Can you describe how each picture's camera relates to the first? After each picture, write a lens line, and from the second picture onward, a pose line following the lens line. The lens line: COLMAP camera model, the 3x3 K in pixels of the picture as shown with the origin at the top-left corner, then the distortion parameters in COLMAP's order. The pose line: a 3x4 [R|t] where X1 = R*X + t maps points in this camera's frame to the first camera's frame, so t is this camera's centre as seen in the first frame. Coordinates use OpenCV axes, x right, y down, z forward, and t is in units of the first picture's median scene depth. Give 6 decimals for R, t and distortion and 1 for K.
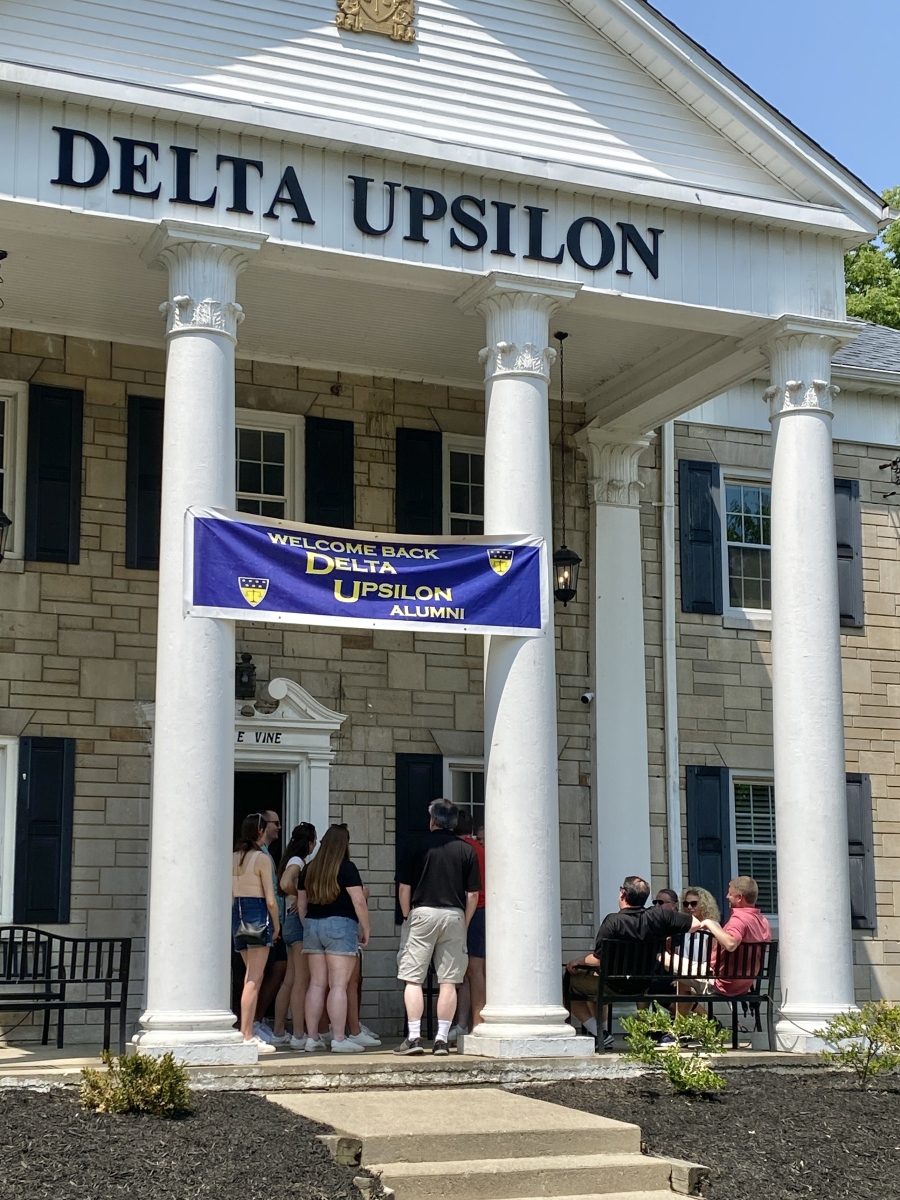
lens RADIAL K [[1817.1, 0, 413.9], [0, 1817.1, 678.8], [0, 0, 1]] dist [0.120149, 0.000000]
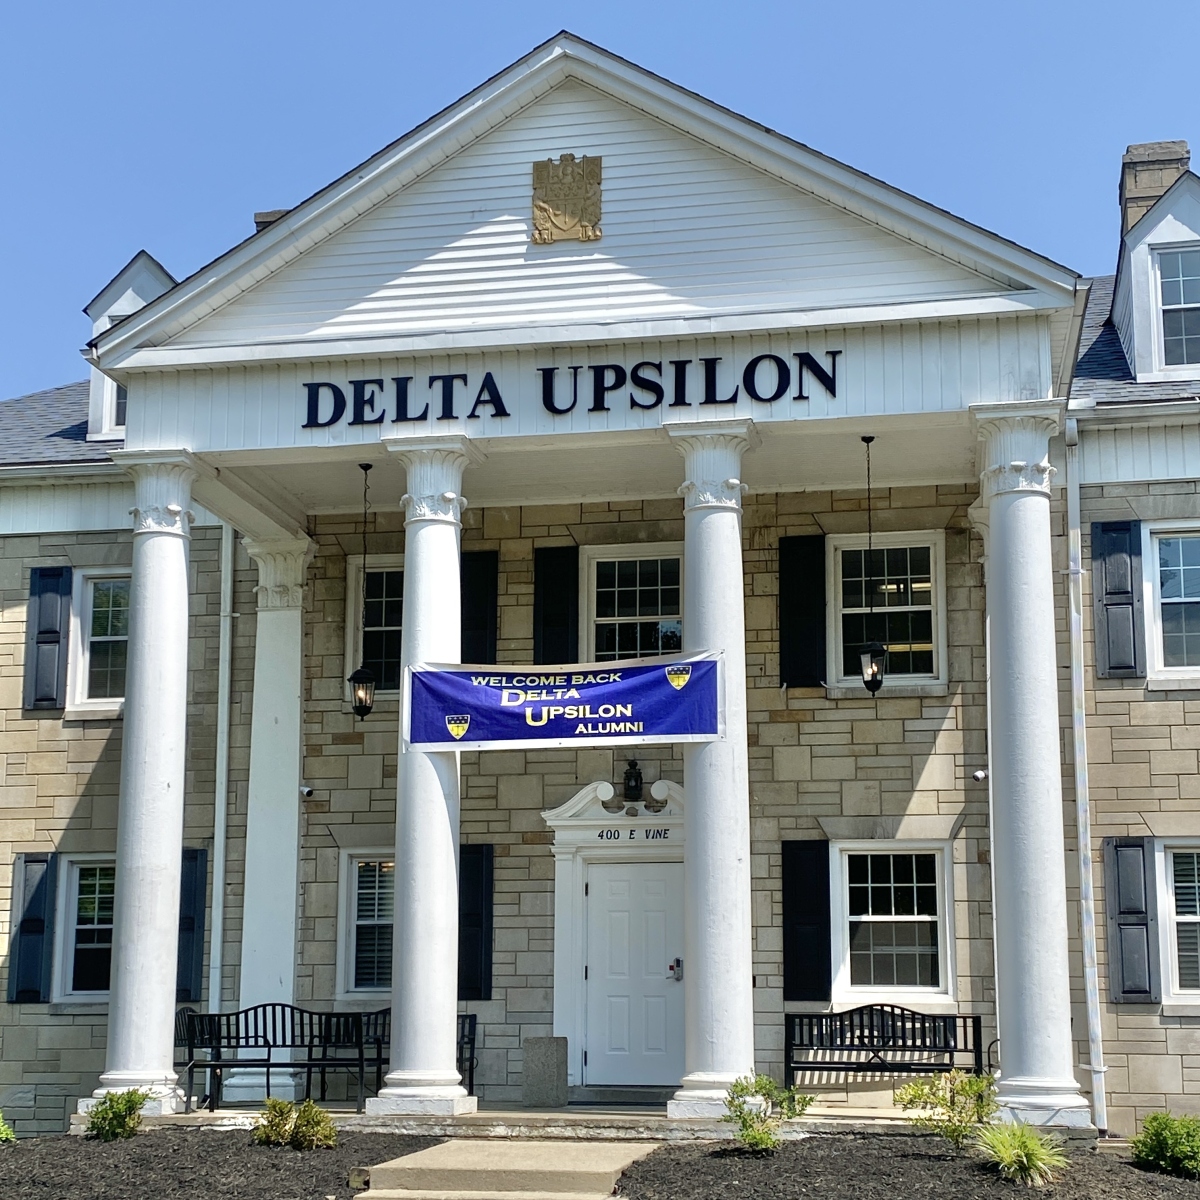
lens RADIAL K [[2004.1, 0, 579.0], [0, 2004.1, 679.0], [0, 0, 1]] dist [0.145529, 0.000000]
pose [[0.834939, -0.092095, -0.542582, 0.637661], [0.078228, 0.995748, -0.048635, -0.007239], [0.544755, -0.001837, 0.838594, -0.077095]]
